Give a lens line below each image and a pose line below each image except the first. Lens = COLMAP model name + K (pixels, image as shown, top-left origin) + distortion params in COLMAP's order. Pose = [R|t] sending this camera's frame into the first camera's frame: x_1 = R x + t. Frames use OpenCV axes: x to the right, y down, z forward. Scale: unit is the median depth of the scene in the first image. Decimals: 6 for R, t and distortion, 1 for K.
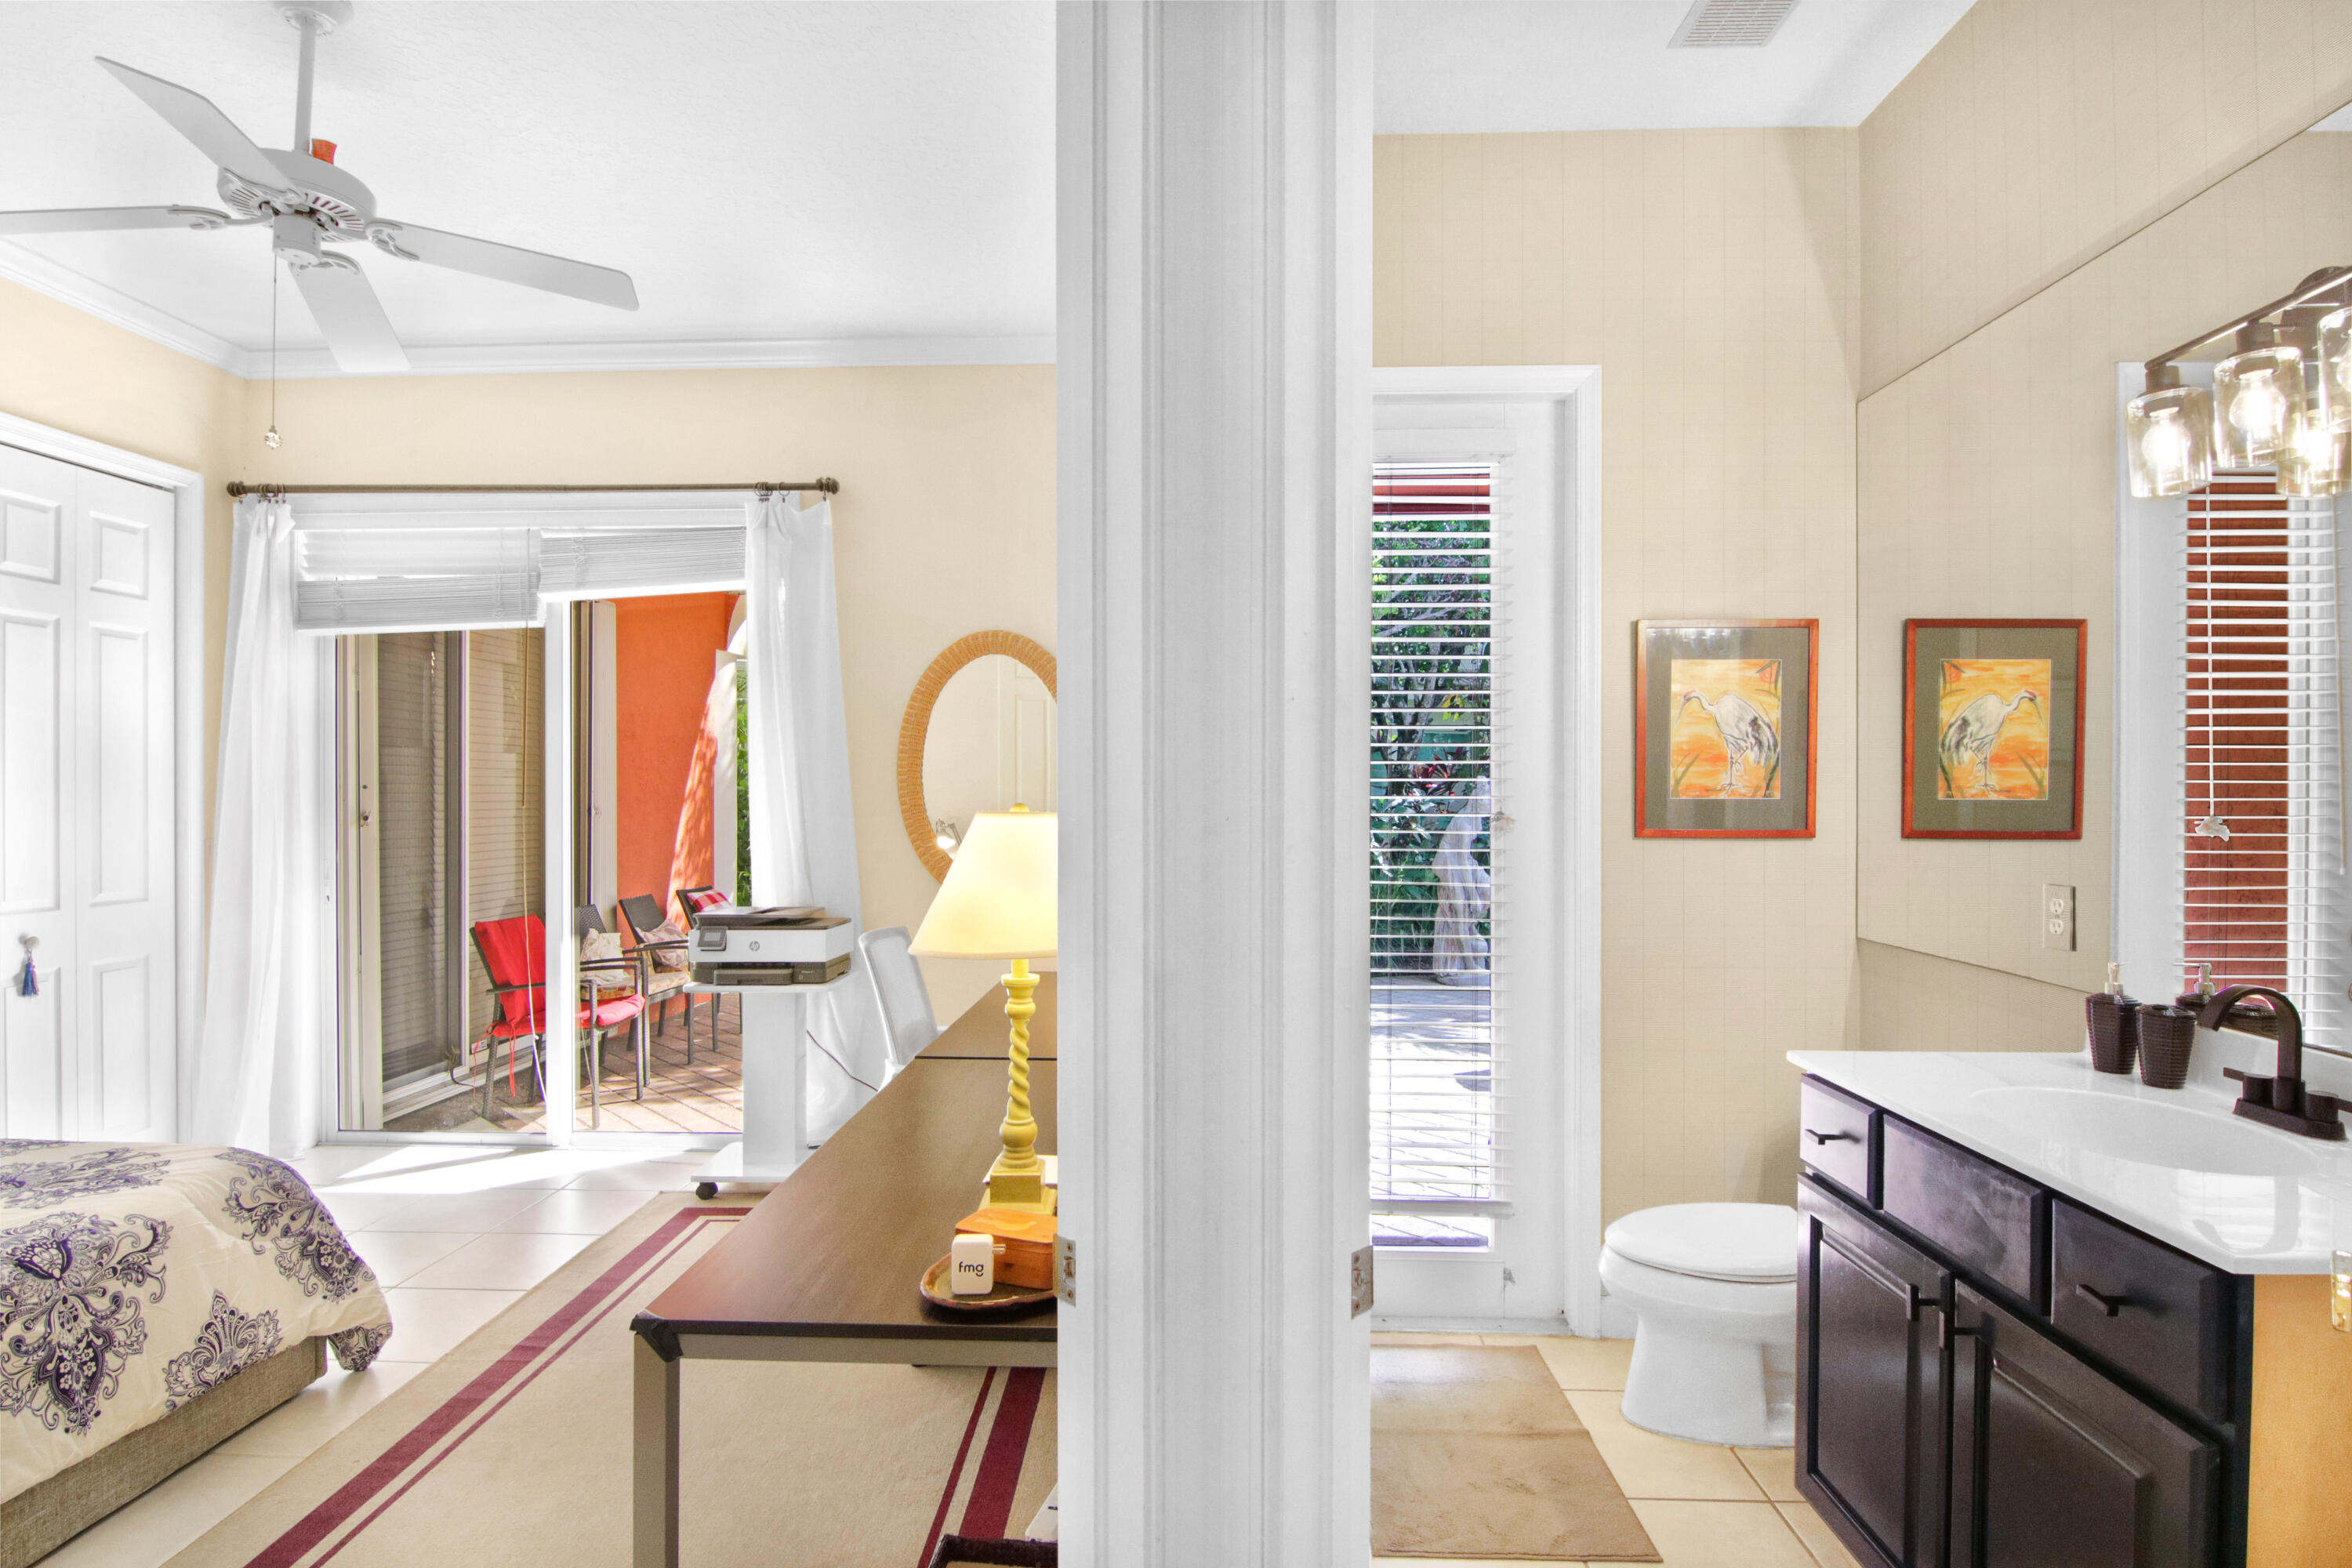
lens RADIAL K [[1184.9, 0, 1171.9], [0, 1184.9, 796.7], [0, 0, 1]] dist [-0.003499, -0.010467]
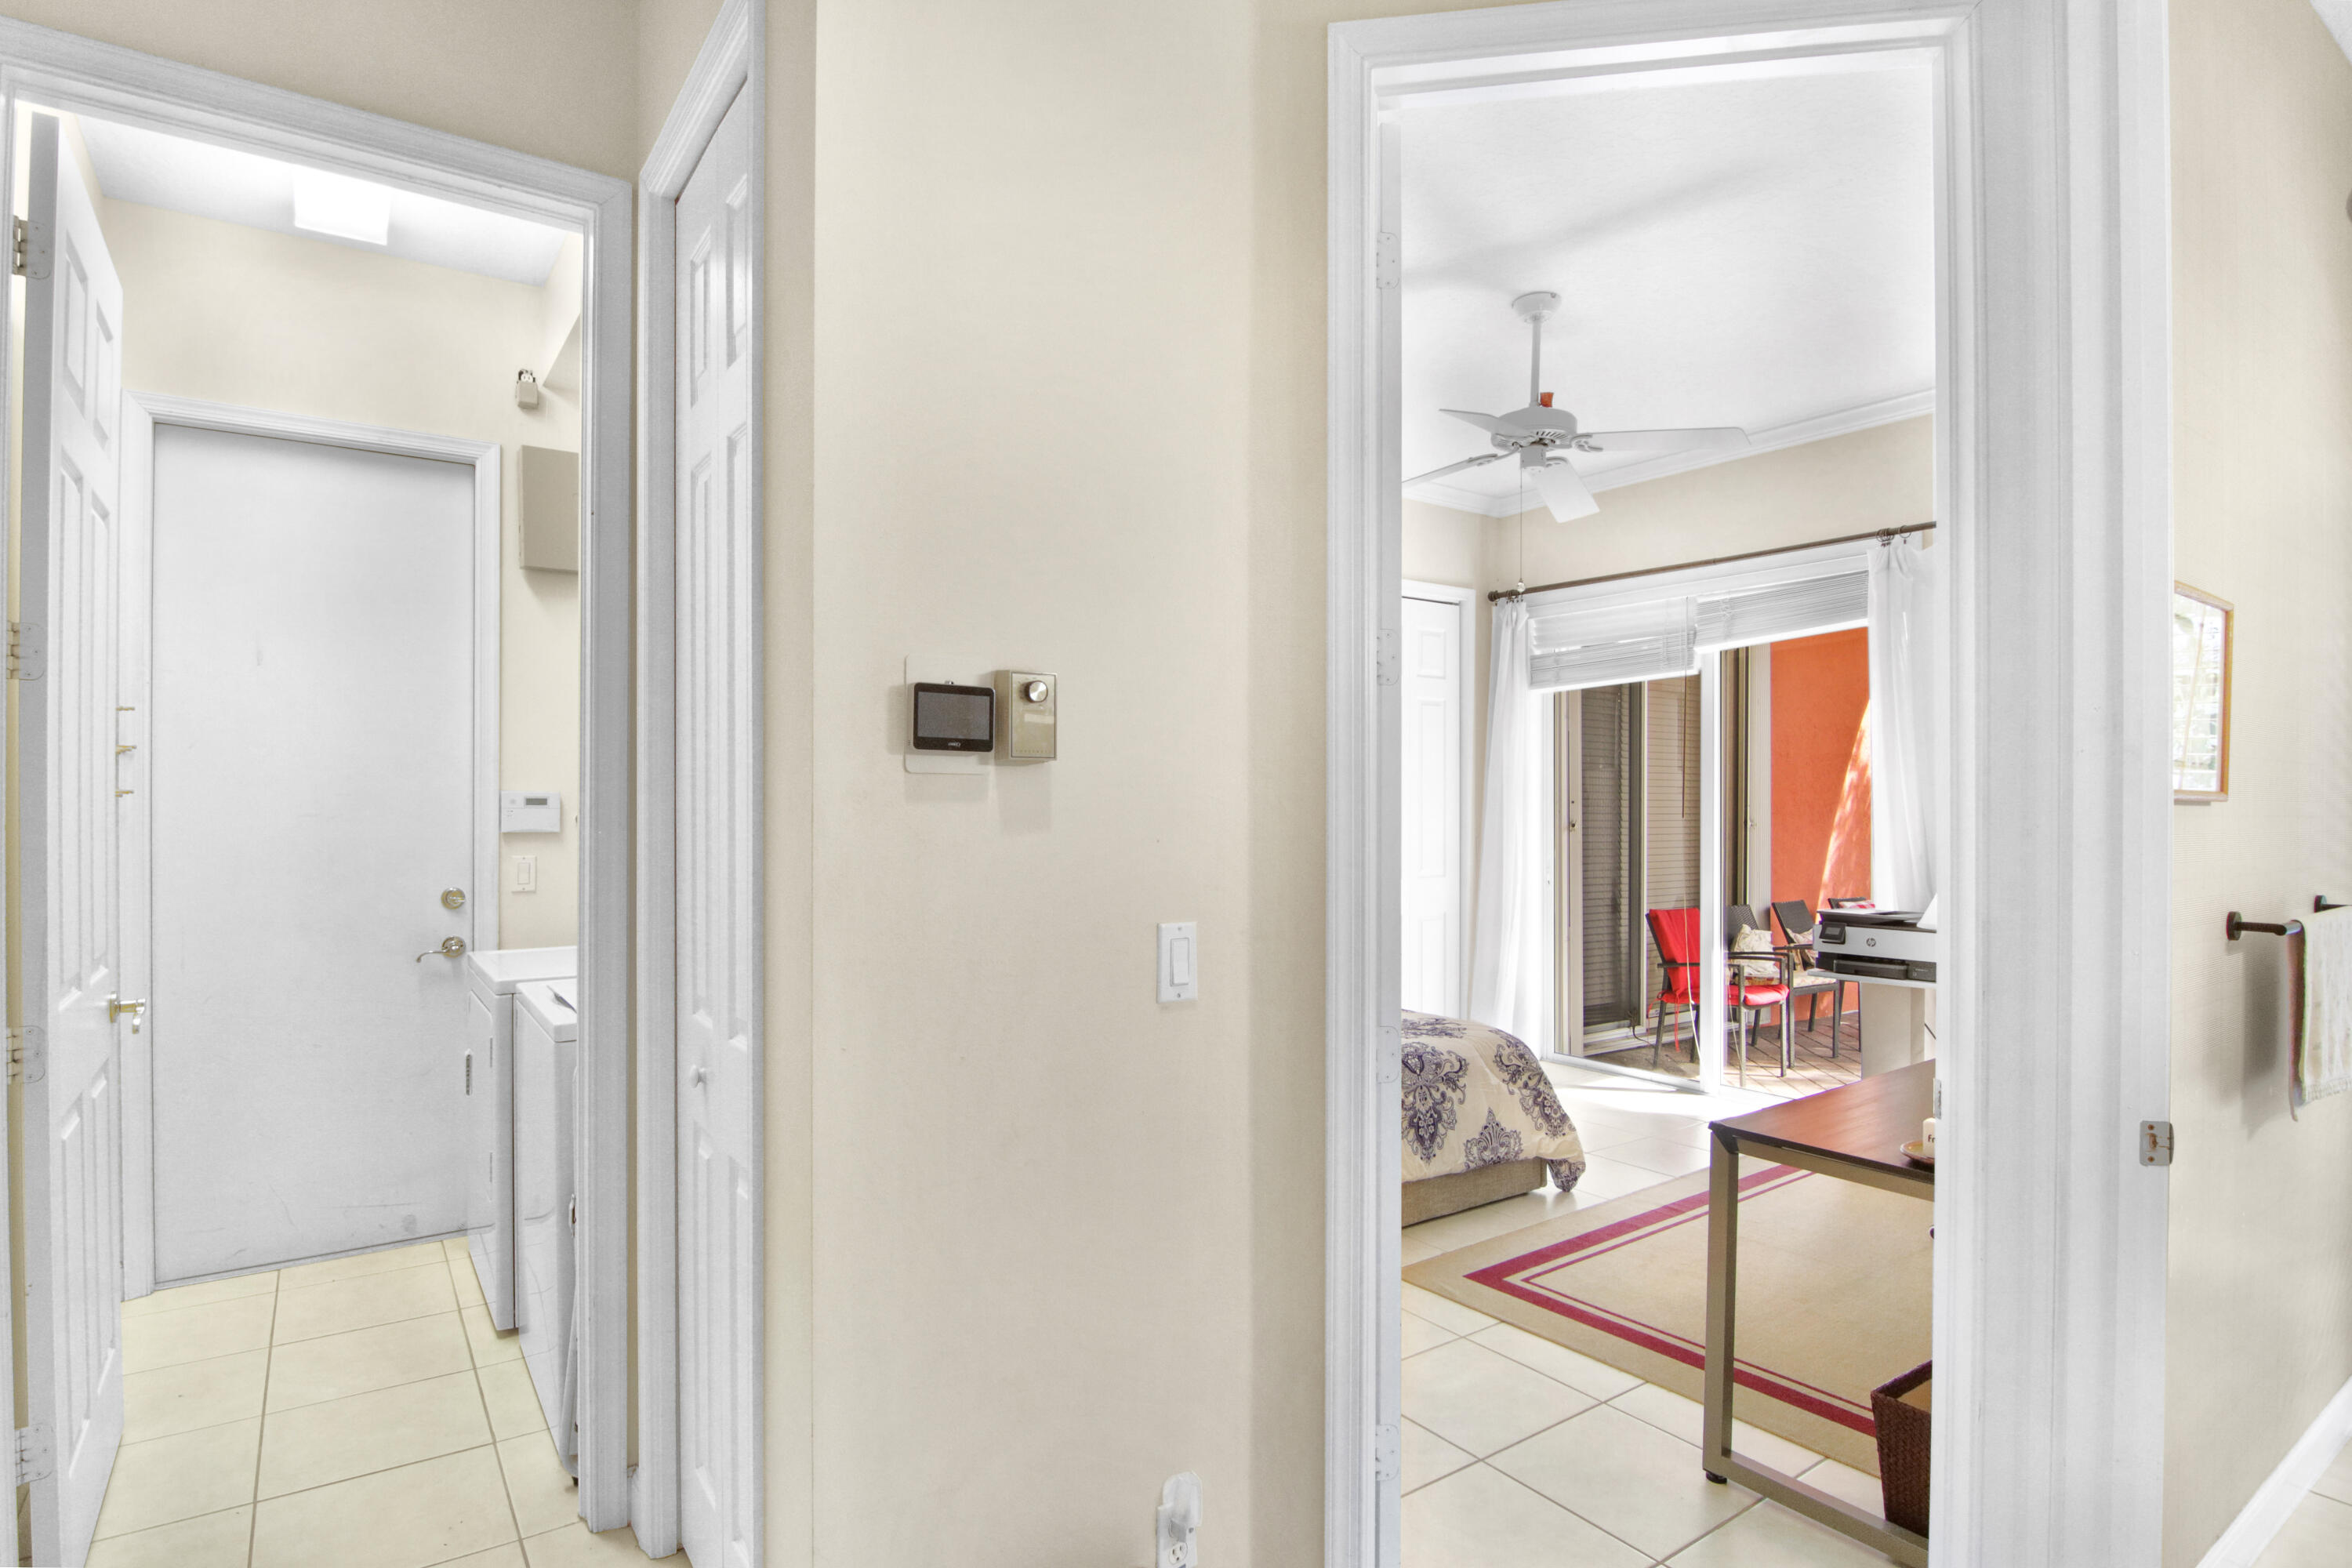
lens RADIAL K [[1184.9, 0, 1171.9], [0, 1184.9, 796.7], [0, 0, 1]] dist [-0.003499, -0.010467]
pose [[0.599903, -0.003844, -0.800063, 0.155194], [-0.005350, 0.999947, -0.008816, -0.000221], [0.800055, 0.009569, 0.599851, -0.222955]]
